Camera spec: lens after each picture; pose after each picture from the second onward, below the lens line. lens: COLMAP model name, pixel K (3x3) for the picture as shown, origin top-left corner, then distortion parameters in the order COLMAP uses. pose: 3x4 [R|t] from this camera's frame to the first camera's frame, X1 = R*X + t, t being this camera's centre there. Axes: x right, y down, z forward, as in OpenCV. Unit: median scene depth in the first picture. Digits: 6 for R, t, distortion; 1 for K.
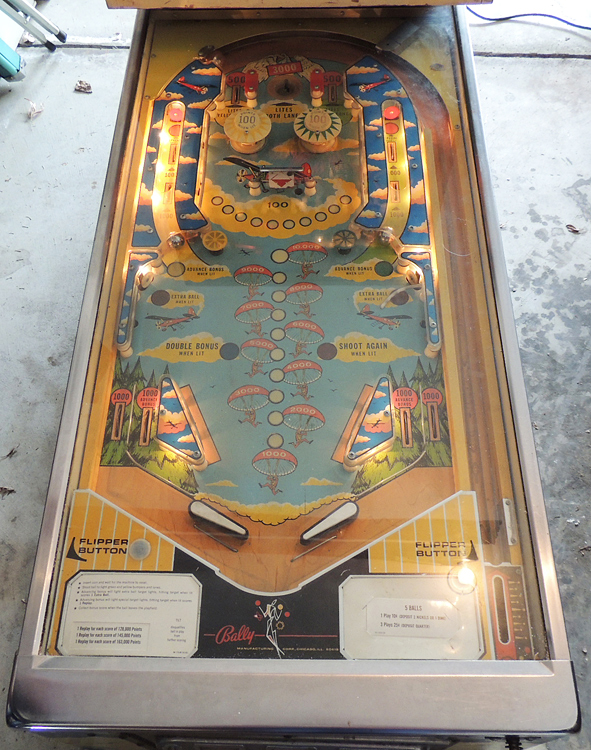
lens RADIAL K [[715.9, 0, 295.5], [0, 715.9, 375.0], [0, 0, 1]] dist [-0.009094, 0.004549]
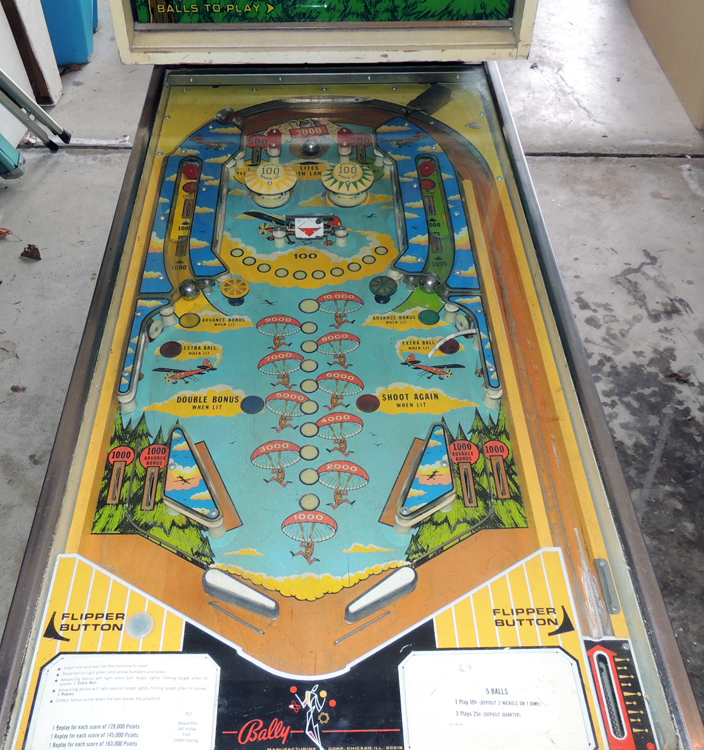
lens RADIAL K [[797.5, 0, 328.6], [0, 797.5, 376.8], [0, 0, 1]] dist [0.002339, -0.004456]
pose [[0.999512, -0.008554, 0.030057, -0.030247], [0.015086, 0.974392, -0.224351, 0.146820], [-0.027369, 0.224694, 0.974045, 0.075821]]
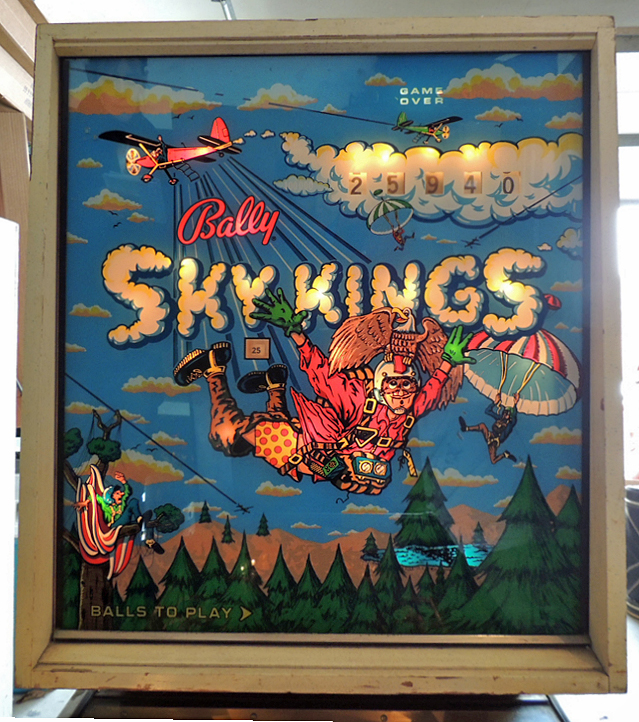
lens RADIAL K [[691.5, 0, 319.5], [0, 691.5, 361.0], [0, 0, 1]] dist [-0.018430, 0.000846]
pose [[0.999736, 0.020240, -0.010905, 0.005642], [-0.019432, 0.490403, -0.871279, -0.149866], [-0.012287, 0.871261, 0.490667, 0.518354]]
